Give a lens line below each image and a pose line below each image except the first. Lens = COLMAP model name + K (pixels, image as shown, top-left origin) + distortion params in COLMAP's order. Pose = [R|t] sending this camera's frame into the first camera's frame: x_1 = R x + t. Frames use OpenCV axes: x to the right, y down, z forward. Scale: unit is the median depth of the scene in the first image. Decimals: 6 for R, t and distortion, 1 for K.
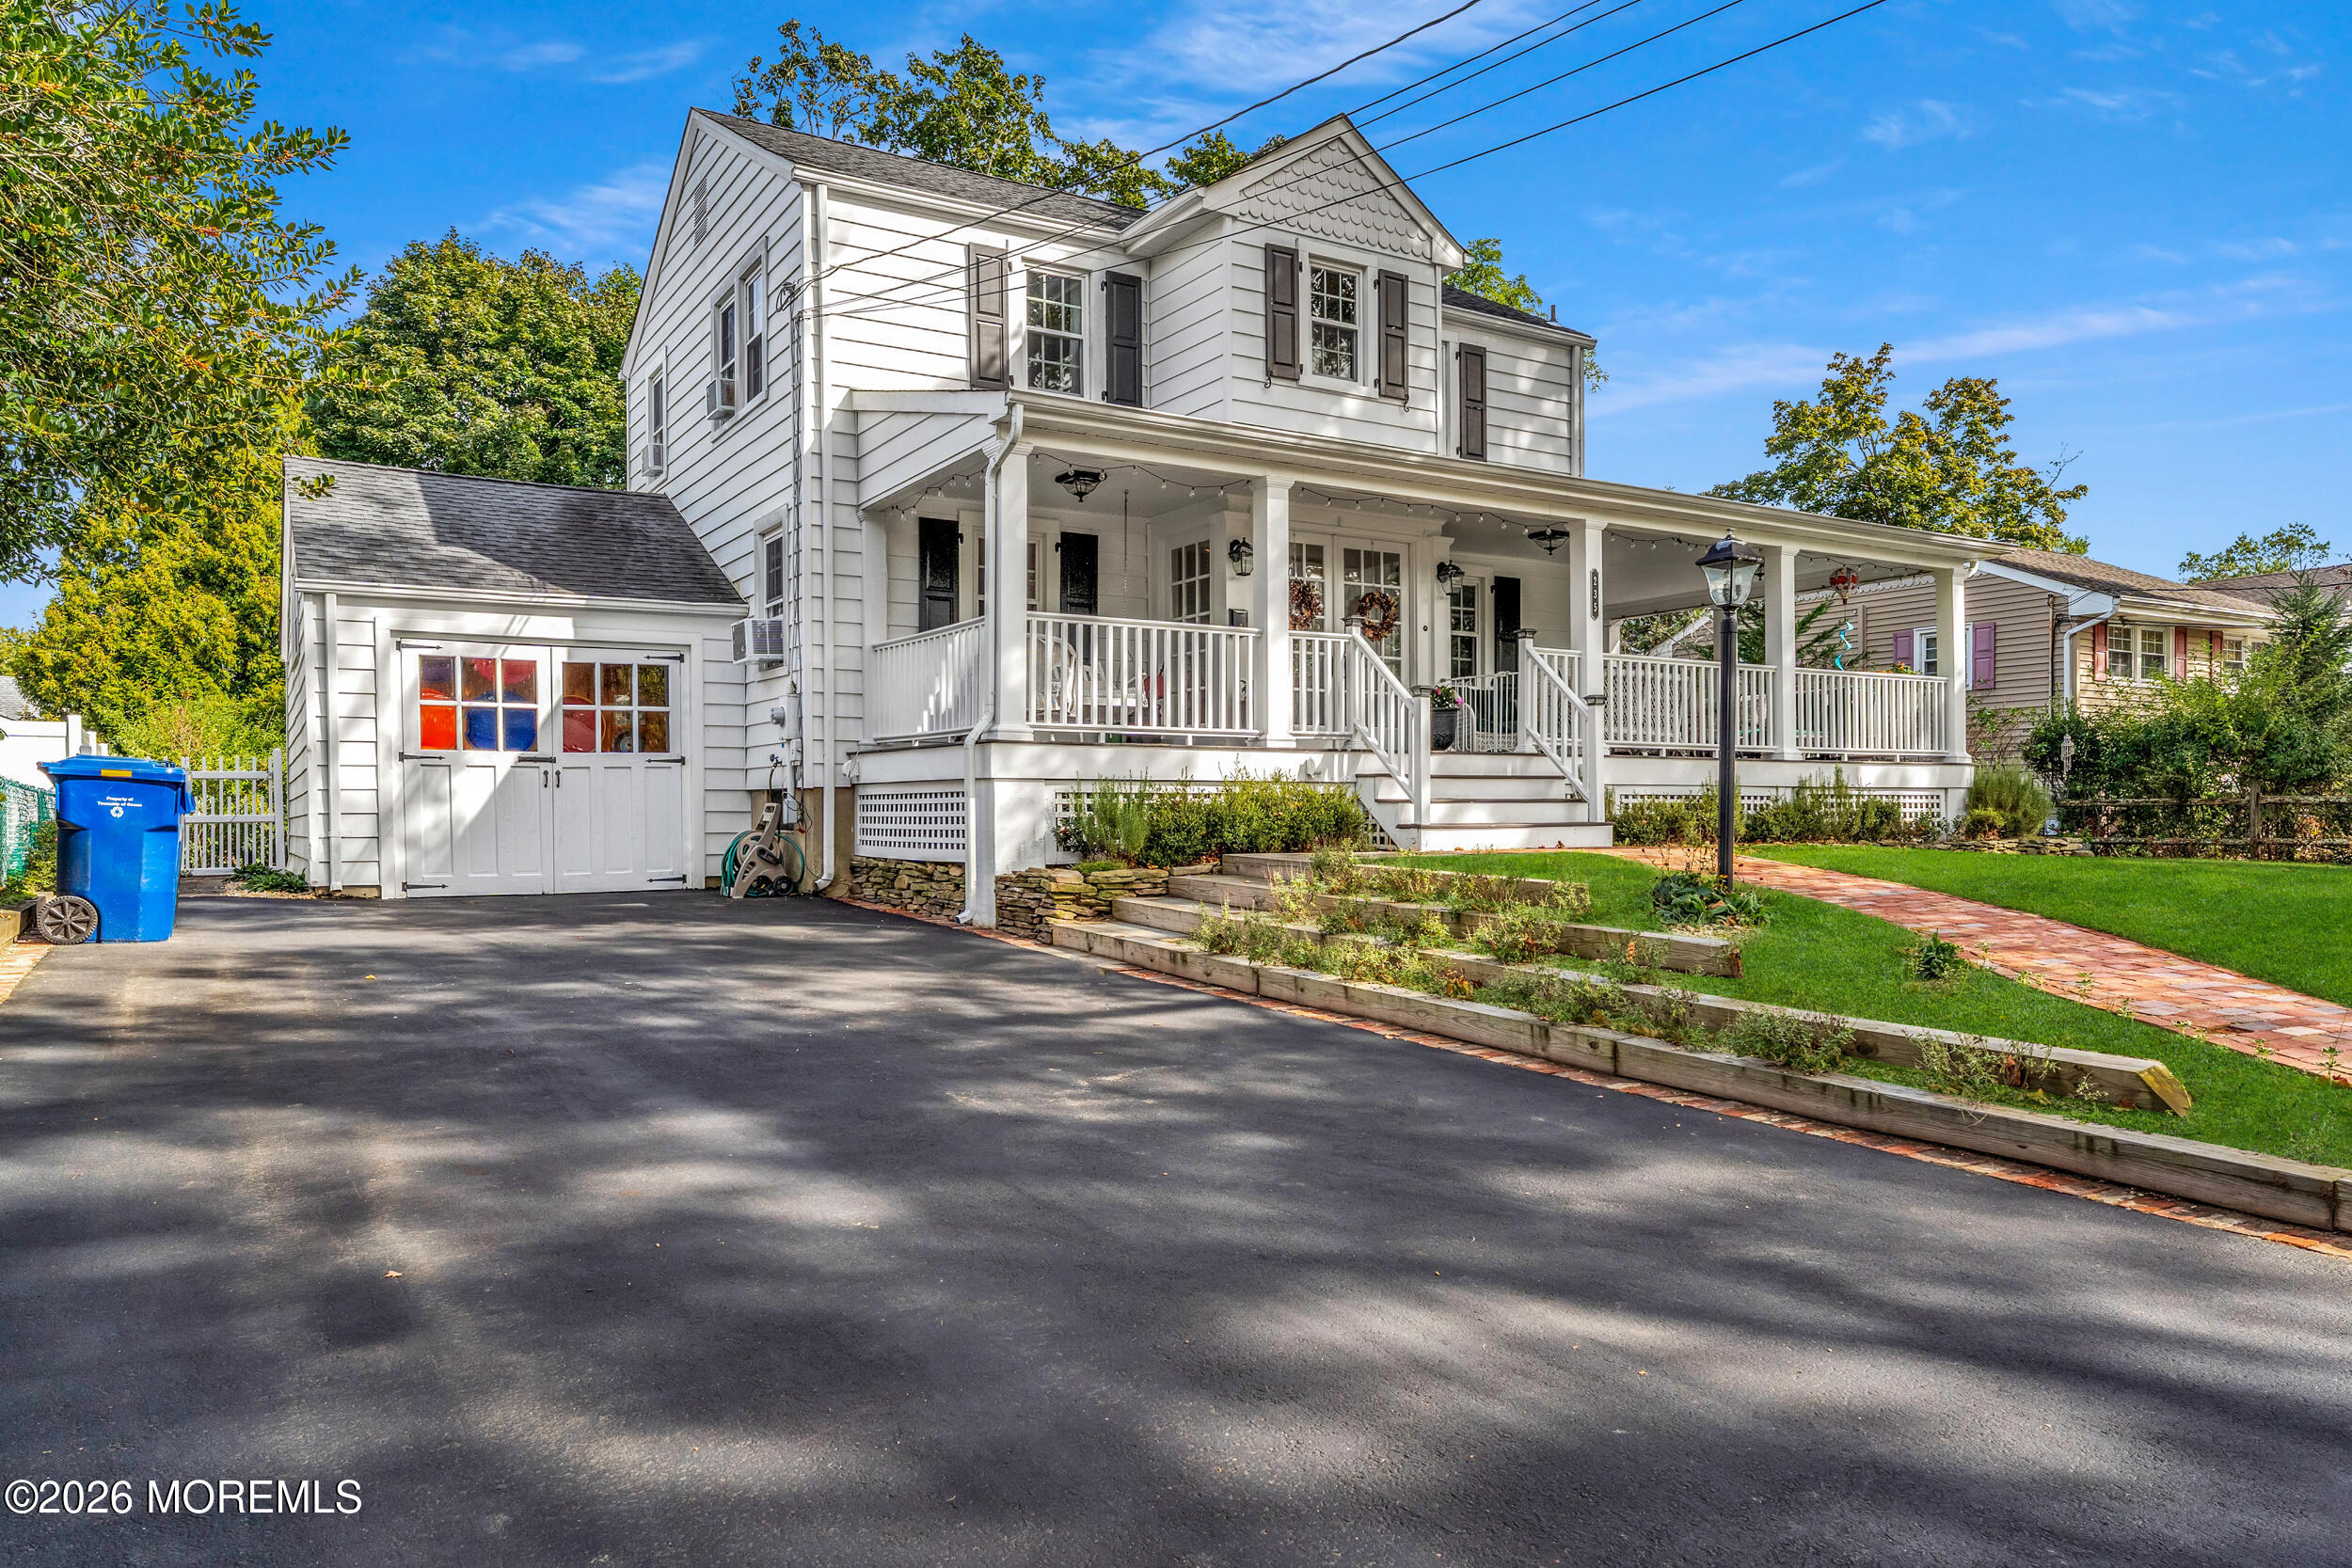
lens RADIAL K [[1503.8, 0, 1167.0], [0, 1503.8, 838.7], [0, 0, 1]] dist [-0.004793, 0.006669]
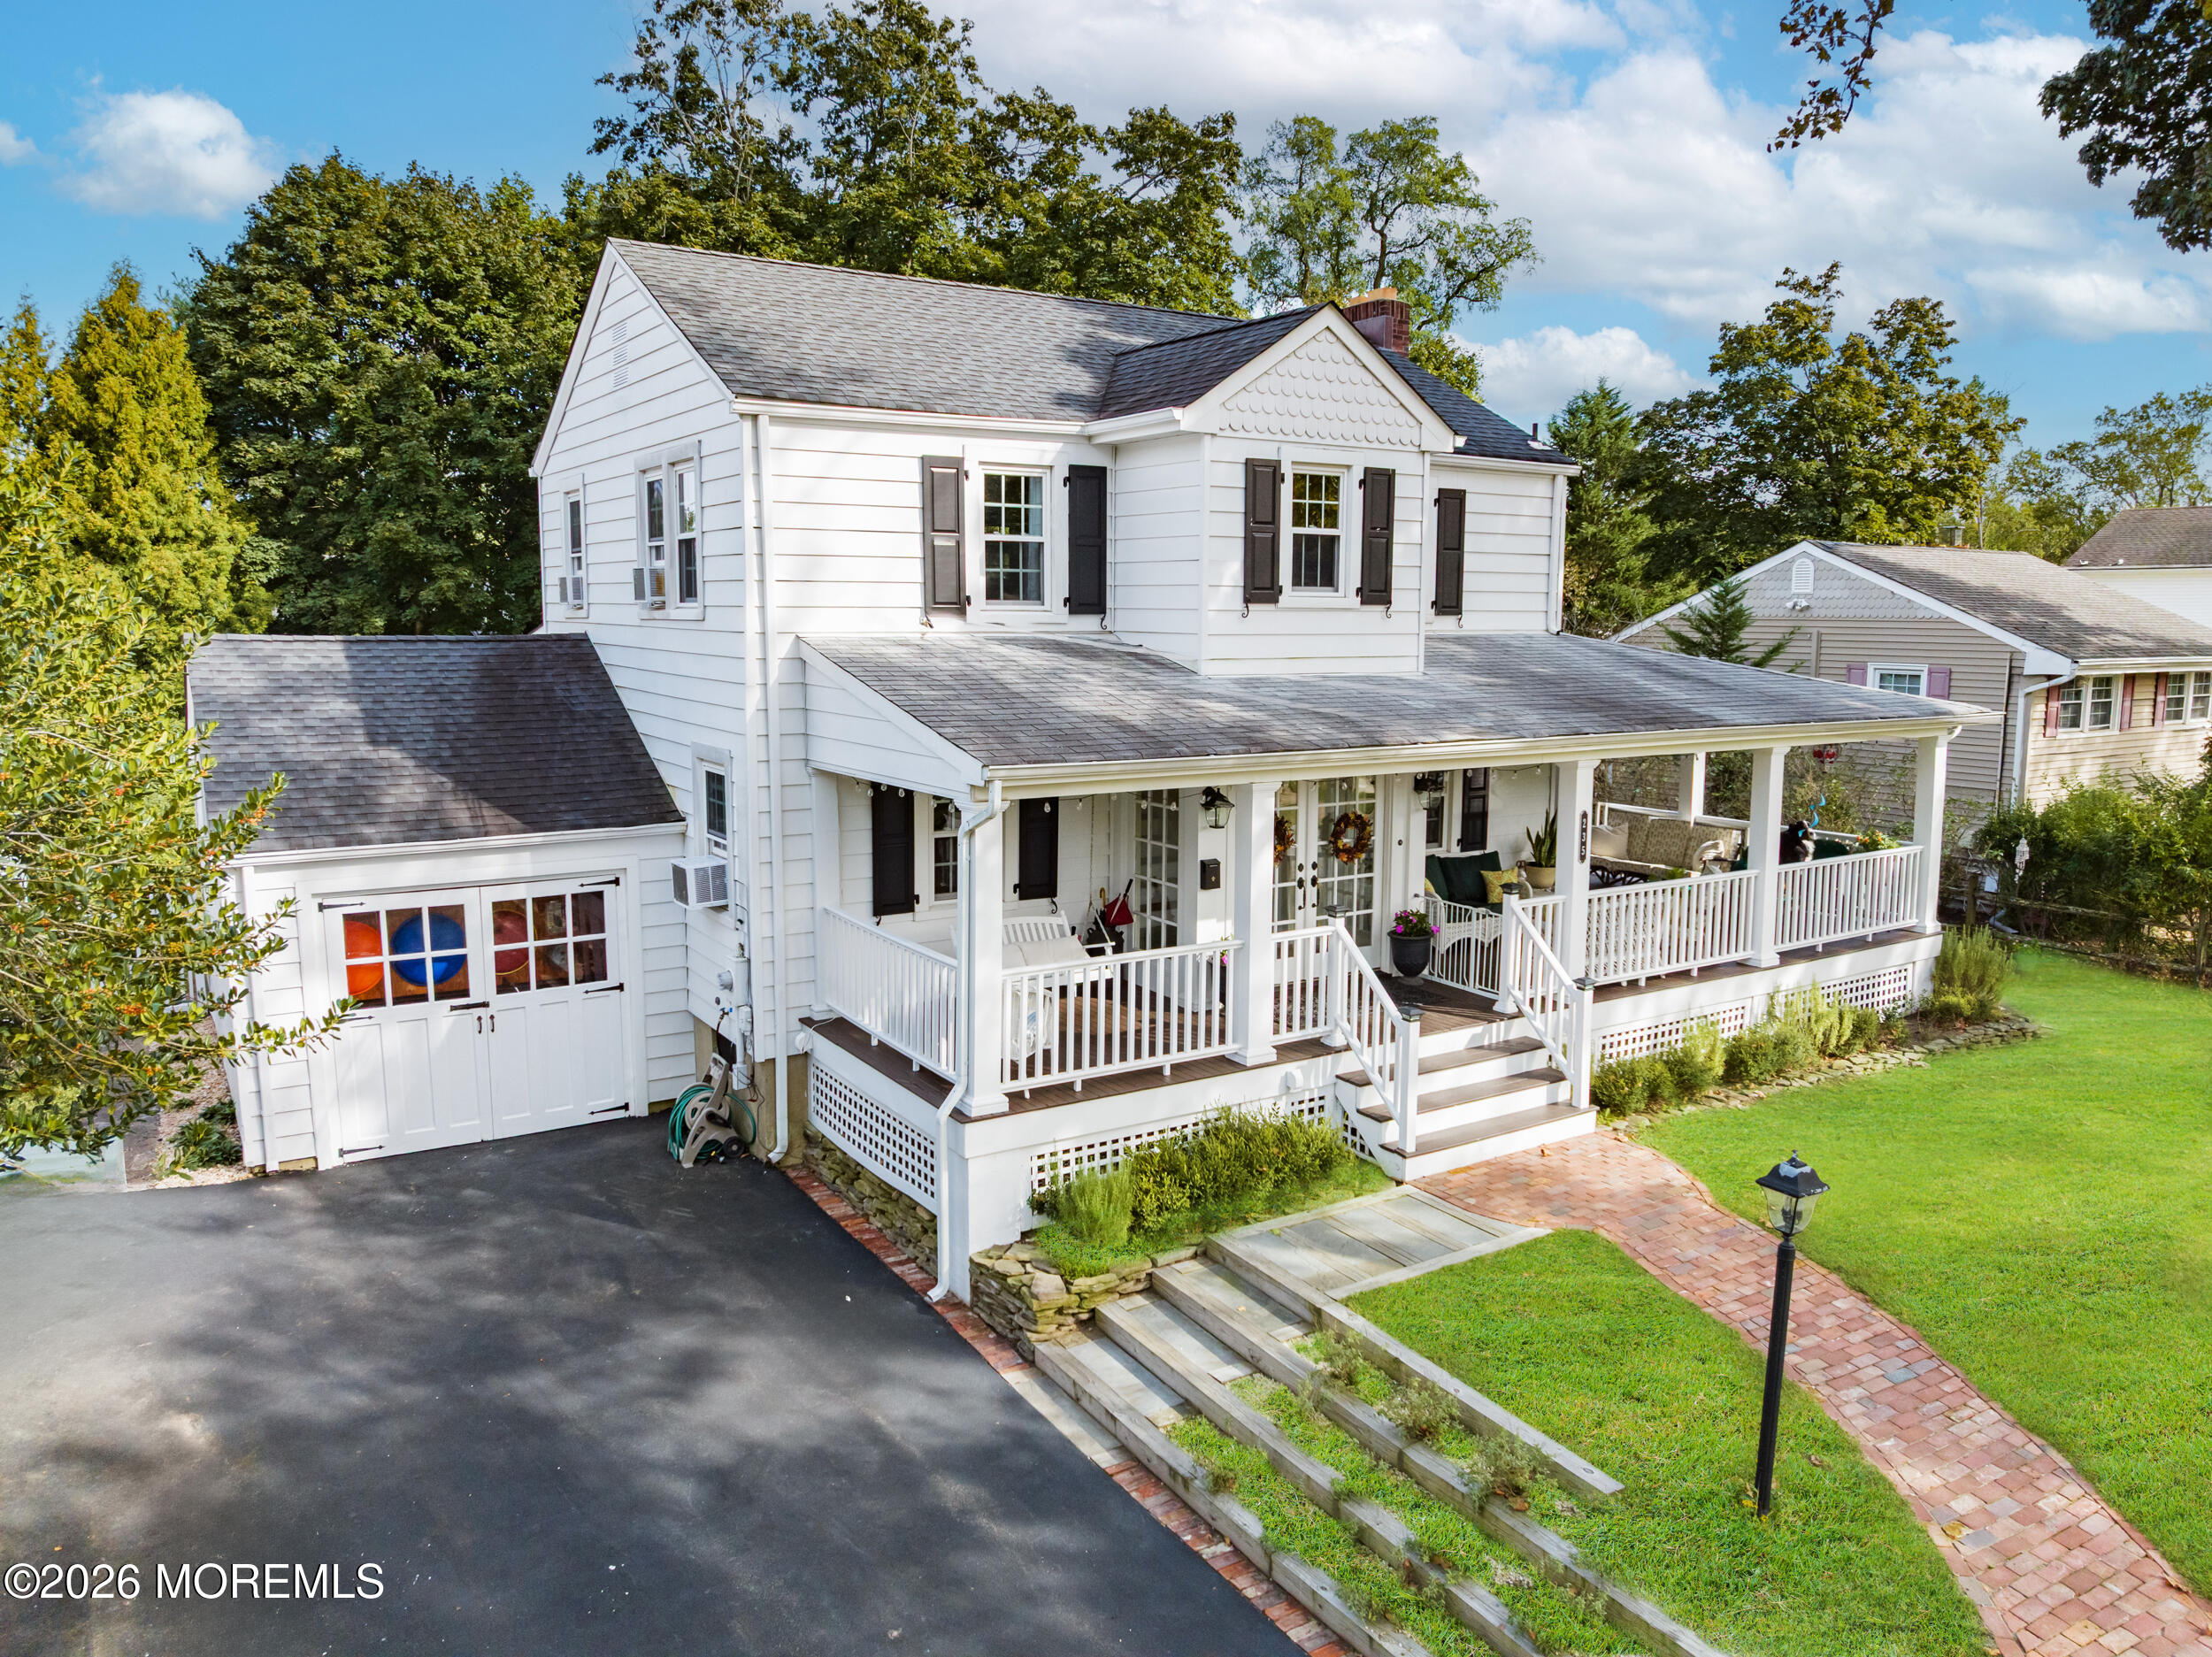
lens RADIAL K [[1502.0, 0, 1101.8], [0, 1502.0, 820.0], [0, 0, 1]] dist [-0.022396, -0.015633]
pose [[0.999742, 0.006509, 0.021771, -0.039177], [-0.009062, 0.992816, 0.119310, -0.272579], [-0.020838, -0.119477, 0.992618, 0.063943]]
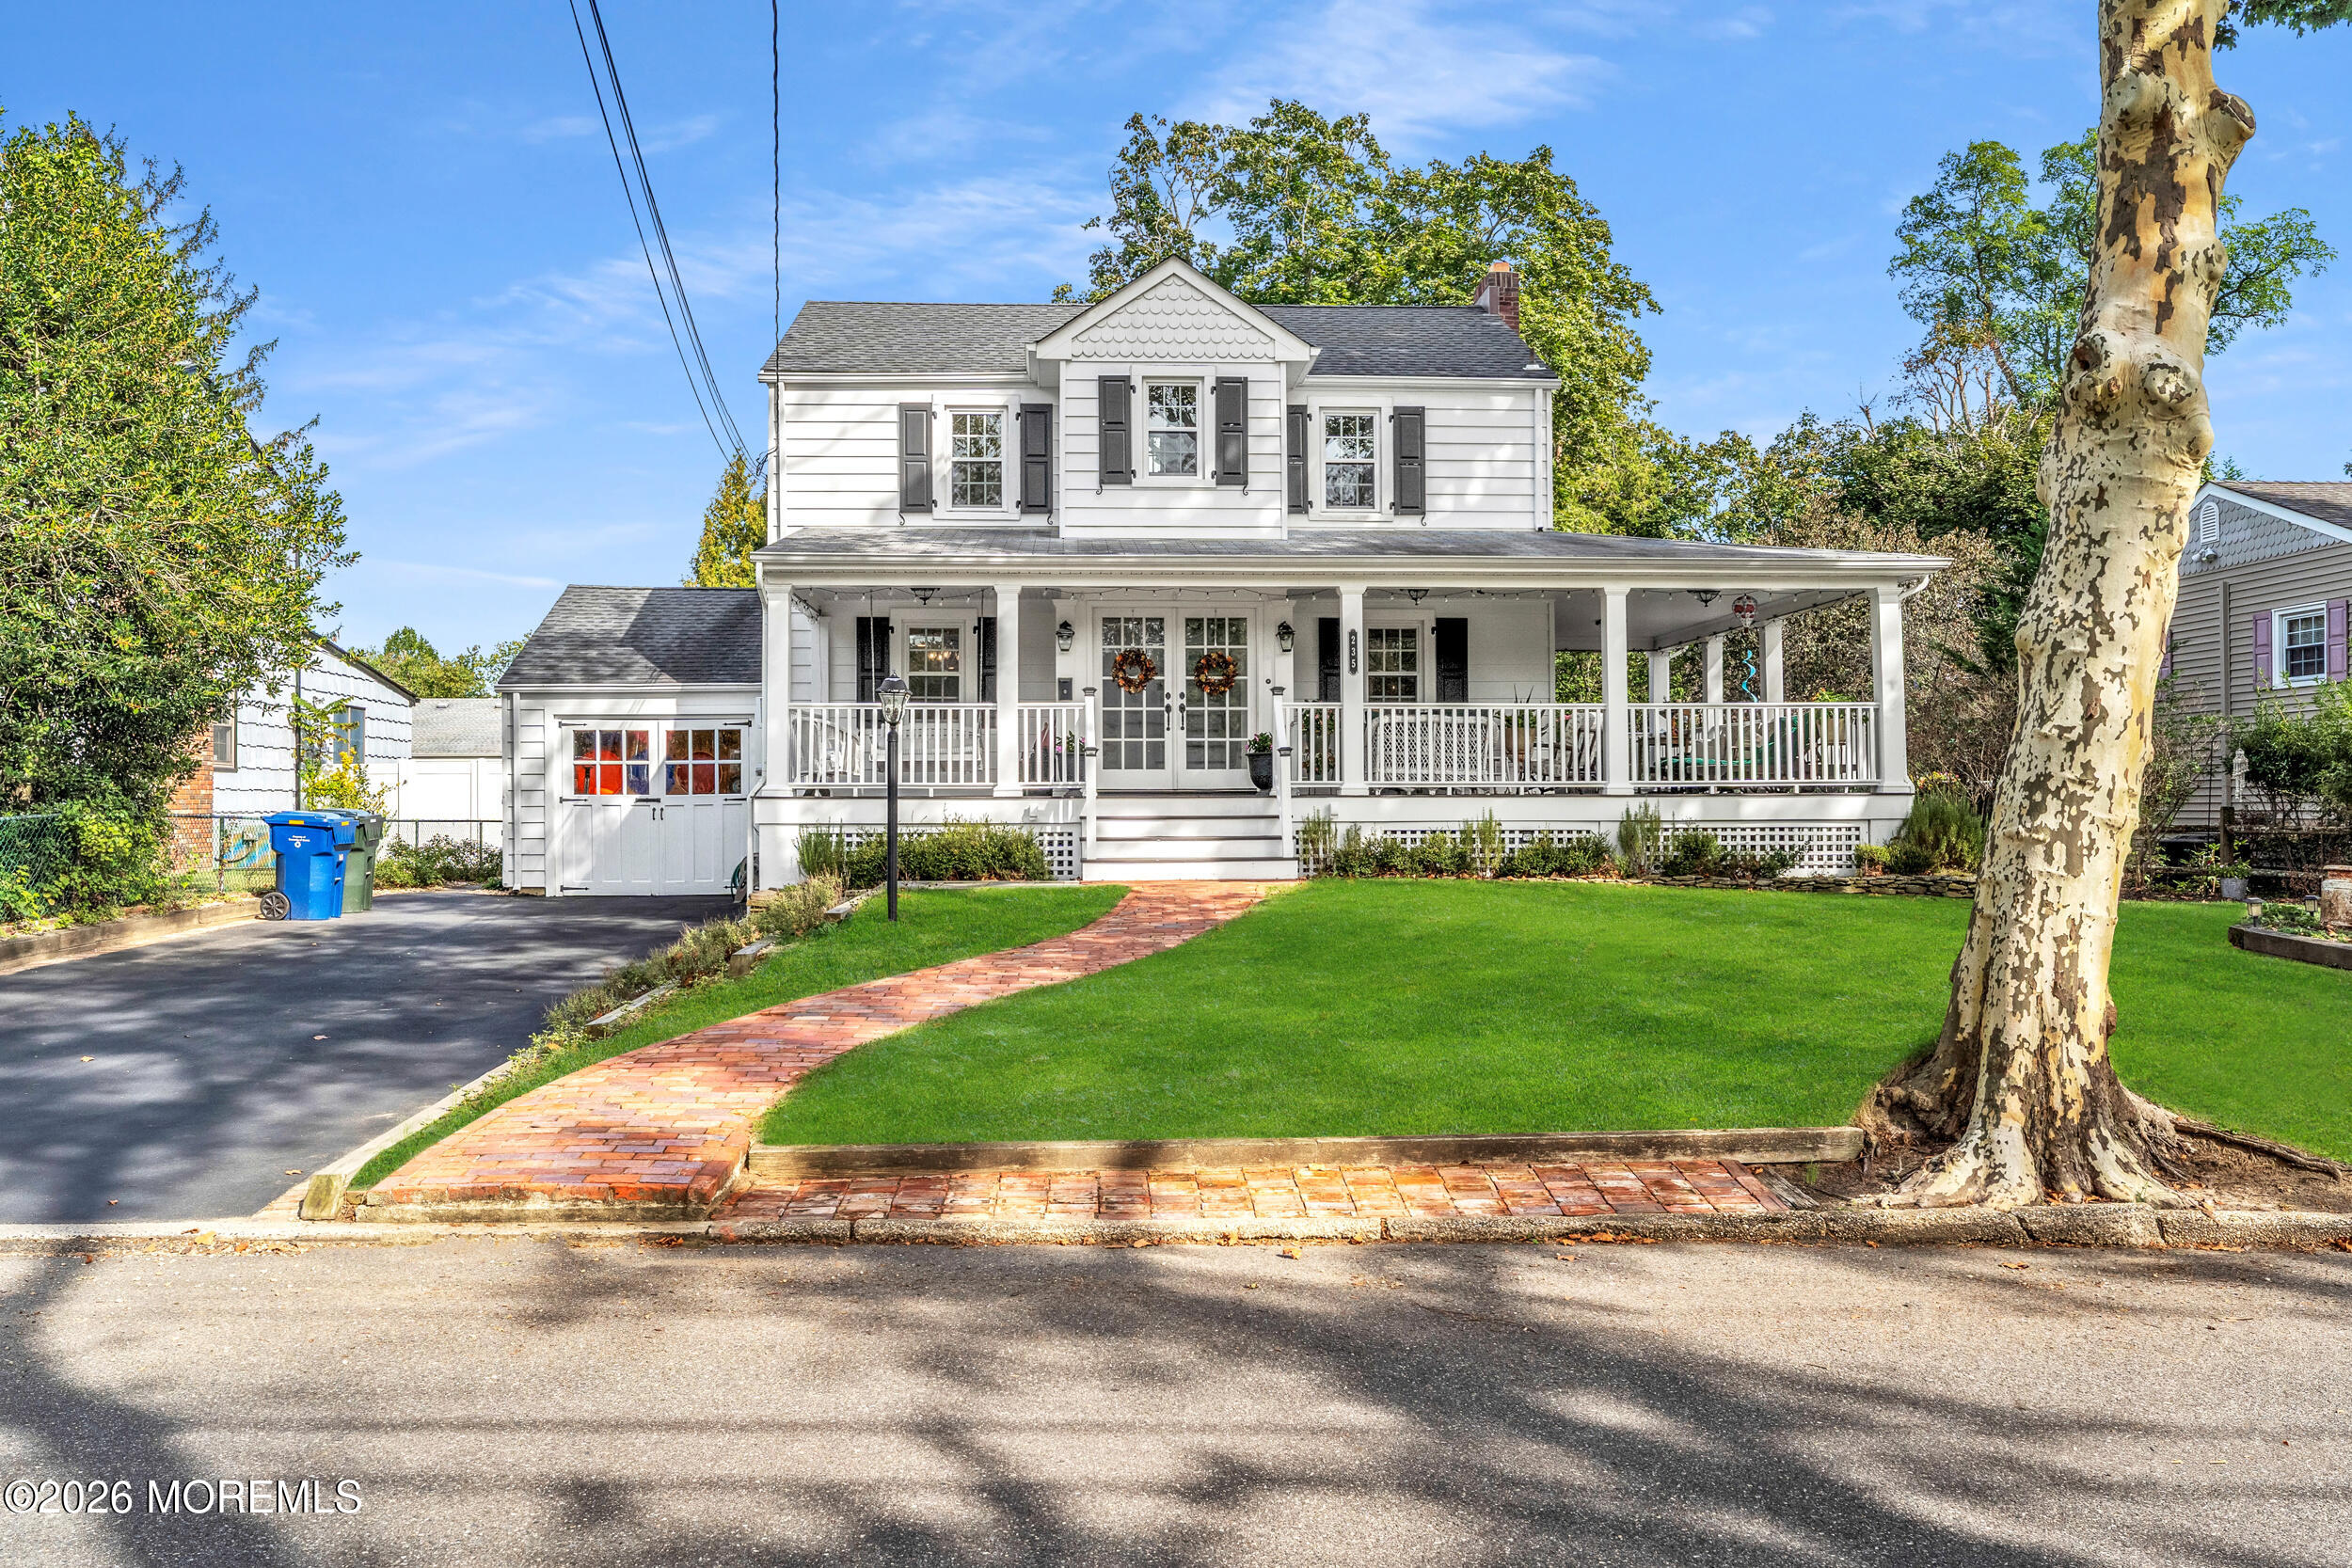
lens RADIAL K [[1660.9, 0, 1175.1], [0, 1660.9, 790.5], [0, 0, 1]] dist [0.007246, 0.002634]
pose [[0.886119, -0.003057, -0.463447, 0.710352], [-0.007552, 0.999750, -0.021034, -0.031138], [0.463396, 0.022139, 0.885875, -0.149066]]
